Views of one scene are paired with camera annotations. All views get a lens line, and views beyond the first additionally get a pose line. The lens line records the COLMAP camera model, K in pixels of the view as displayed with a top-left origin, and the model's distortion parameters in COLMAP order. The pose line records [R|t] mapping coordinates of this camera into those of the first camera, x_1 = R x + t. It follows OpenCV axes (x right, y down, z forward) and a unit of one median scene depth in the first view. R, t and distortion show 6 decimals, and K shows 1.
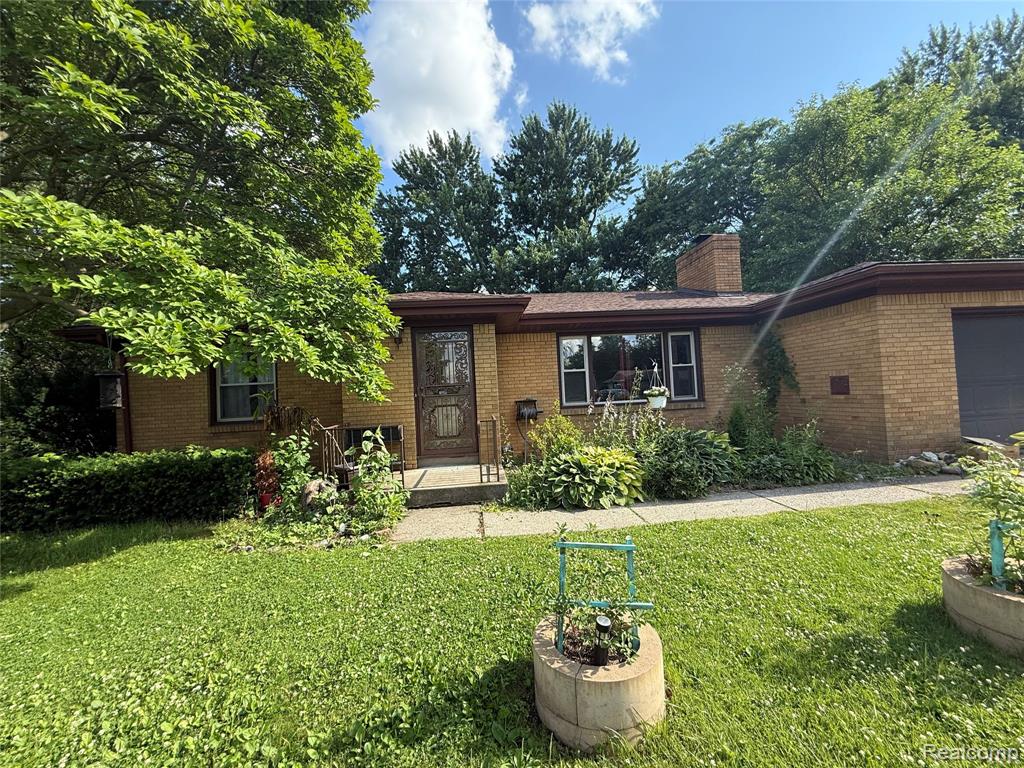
lens RADIAL K [[409.1, 0, 514.4], [0, 409.1, 382.0], [0, 0, 1]] dist [0.000667, -0.000023]
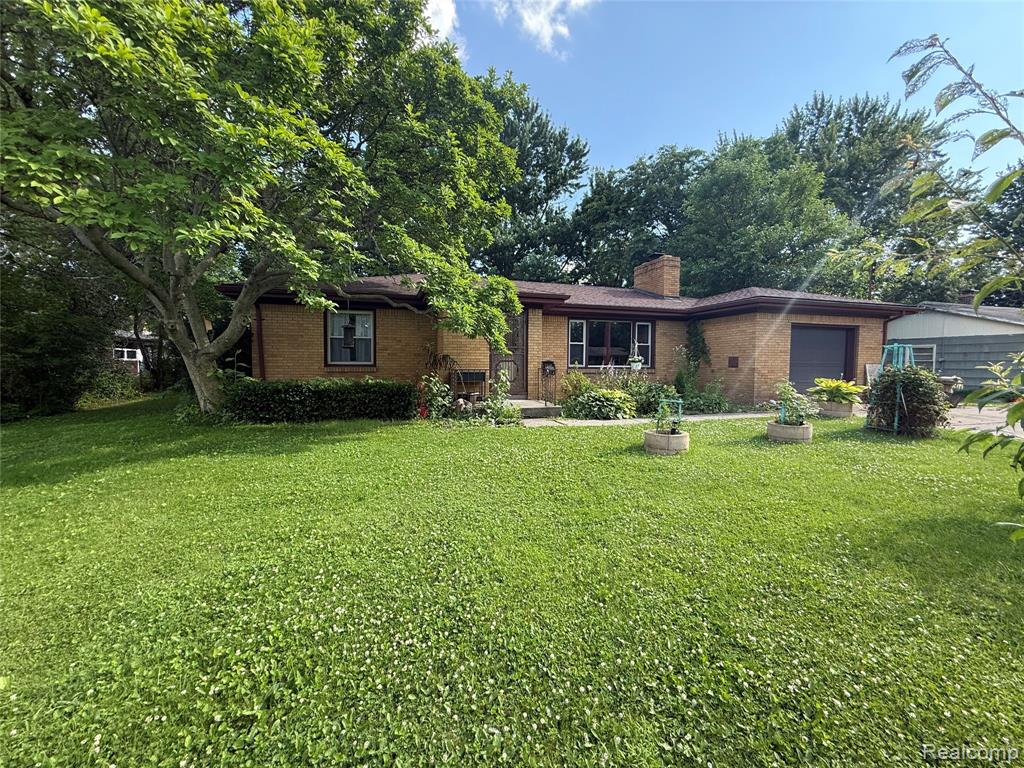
lens RADIAL K [[409.1, 0, 509.2], [0, 409.1, 385.6], [0, 0, 1]] dist [0.000667, -0.000023]
pose [[0.978671, 0.046524, 0.200099, -0.252509], [-0.062557, 0.995252, 0.074561, 0.019500], [-0.195680, -0.085489, 0.976935, -0.273259]]
